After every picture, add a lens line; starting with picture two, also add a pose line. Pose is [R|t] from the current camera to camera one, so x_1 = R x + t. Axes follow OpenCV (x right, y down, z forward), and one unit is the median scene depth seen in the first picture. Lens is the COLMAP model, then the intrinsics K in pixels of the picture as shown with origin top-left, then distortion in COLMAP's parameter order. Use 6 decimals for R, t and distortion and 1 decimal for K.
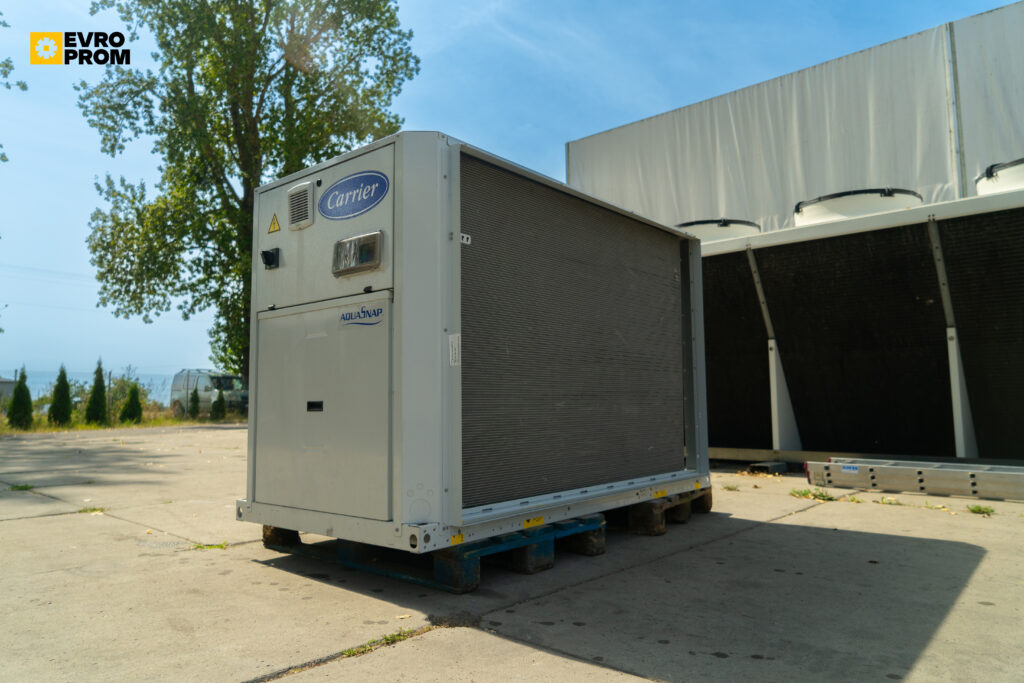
lens RADIAL K [[704.5, 0, 516.3], [0, 704.5, 336.9], [0, 0, 1]] dist [-0.046113, 0.037118]
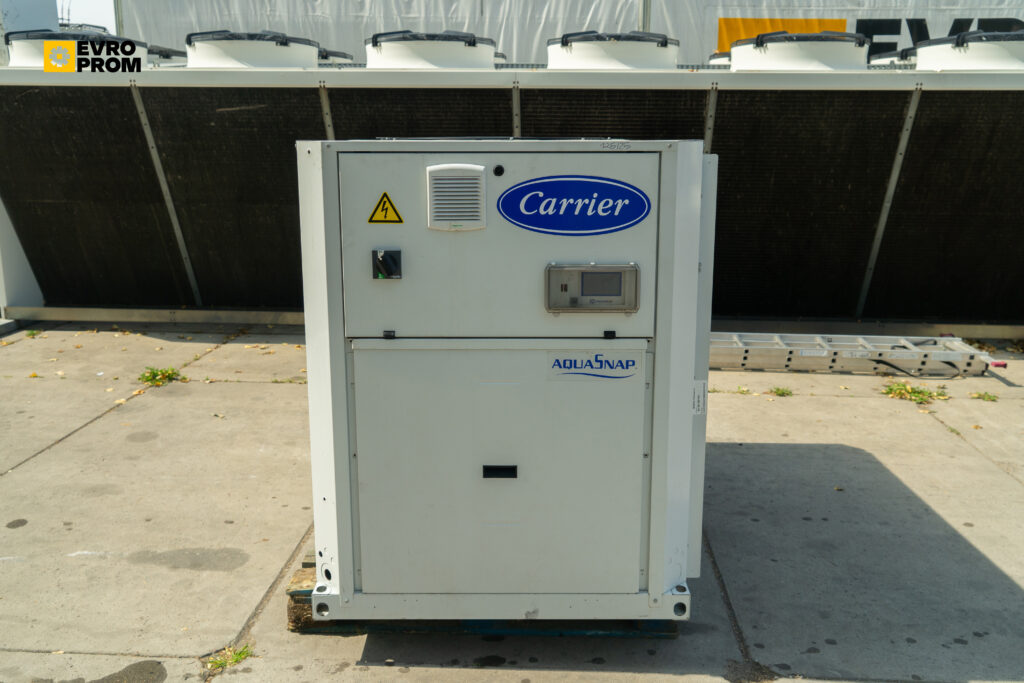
lens RADIAL K [[927.7, 0, 510.8], [0, 927.7, 337.1], [0, 0, 1]] dist [0.007519, 0.001157]
pose [[0.773837, -0.119158, 0.622075, -0.962521], [-0.071511, 0.959428, 0.272736, -0.347555], [-0.629334, -0.255538, 0.733920, 0.297400]]
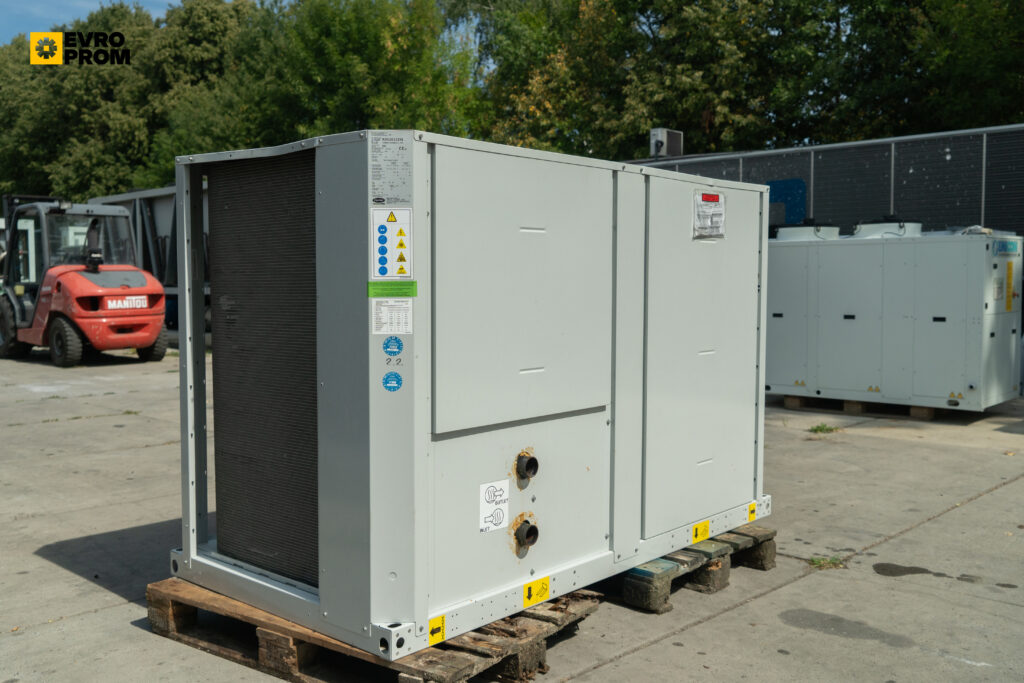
lens RADIAL K [[977.6, 0, 515.8], [0, 977.6, 340.9], [0, 0, 1]] dist [-0.003127, 0.021191]
pose [[-0.999541, 0.005514, 0.029803, -0.082104], [0.004631, 0.999551, -0.029609, 0.056058], [-0.029953, -0.029458, -0.999117, 2.960515]]
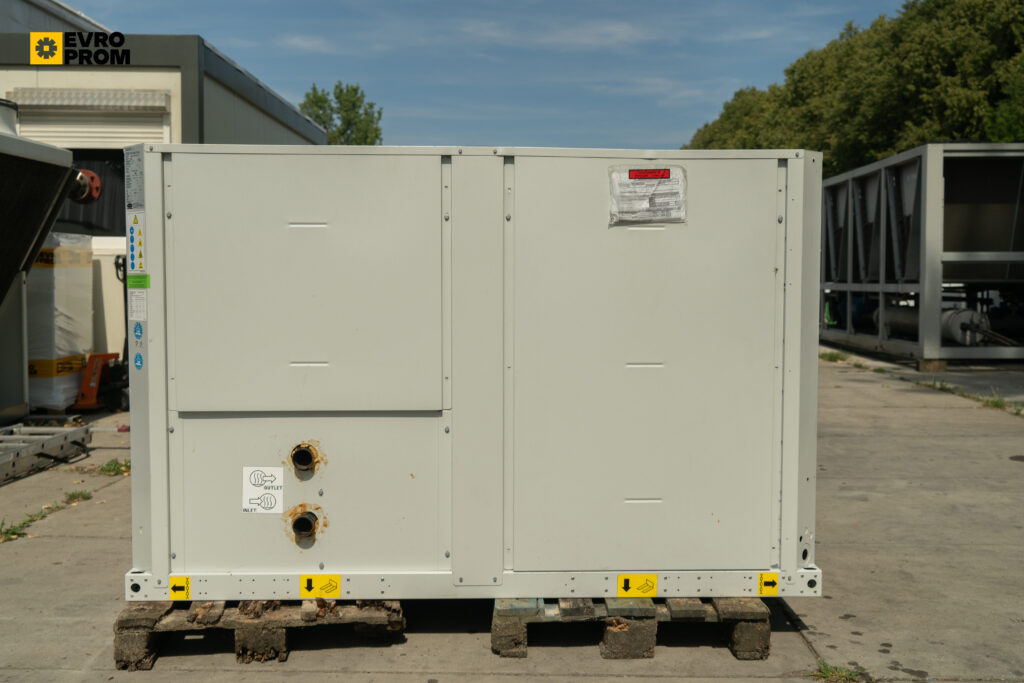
lens RADIAL K [[1099.9, 0, 512.0], [0, 1099.9, 341.5], [0, 0, 1]] dist [-0.002749, 0.033287]
pose [[-0.665291, -0.042029, 0.745400, -1.268632], [-0.068094, 0.997669, -0.004522, 0.017271], [-0.743472, -0.053766, -0.666602, 2.473871]]
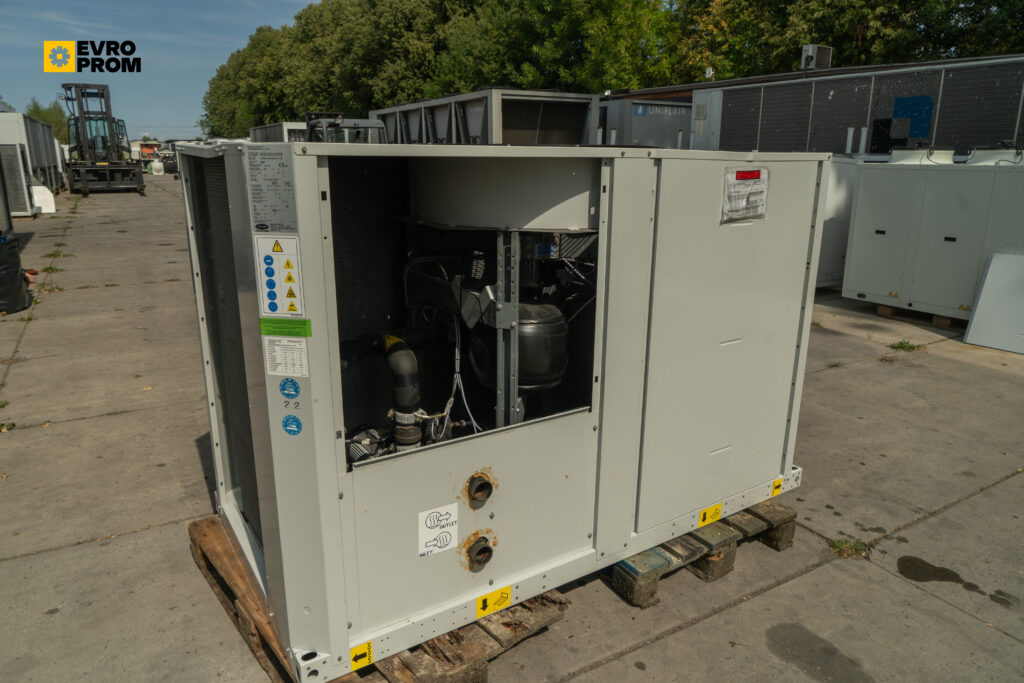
lens RADIAL K [[682.6, 0, 511.1], [0, 682.6, 340.8], [0, 0, 1]] dist [-0.027861, 0.008179]
pose [[-0.956095, -0.075395, 0.283194, -0.311193], [-0.026487, 0.984616, 0.172713, -0.138294], [-0.291859, 0.157629, -0.943383, 2.460132]]
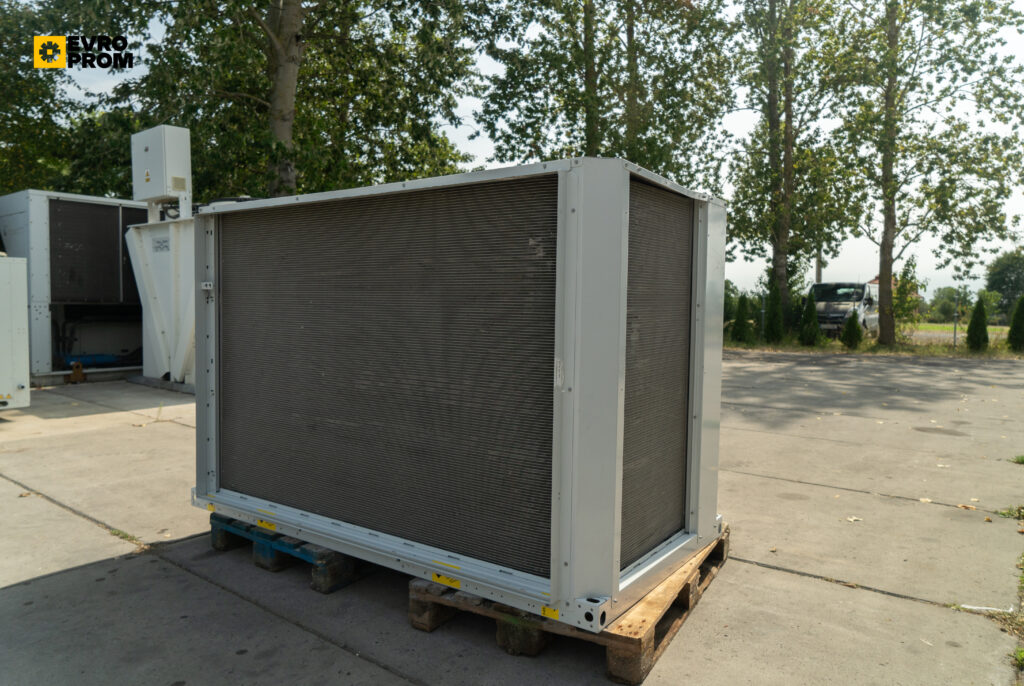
lens RADIAL K [[697.5, 0, 511.2], [0, 697.5, 336.7], [0, 0, 1]] dist [-0.024364, 0.010325]
pose [[0.081142, 0.060348, -0.994874, 1.253578], [0.080855, 0.994477, 0.066918, -0.086628], [0.993418, -0.085870, 0.075815, 1.455118]]
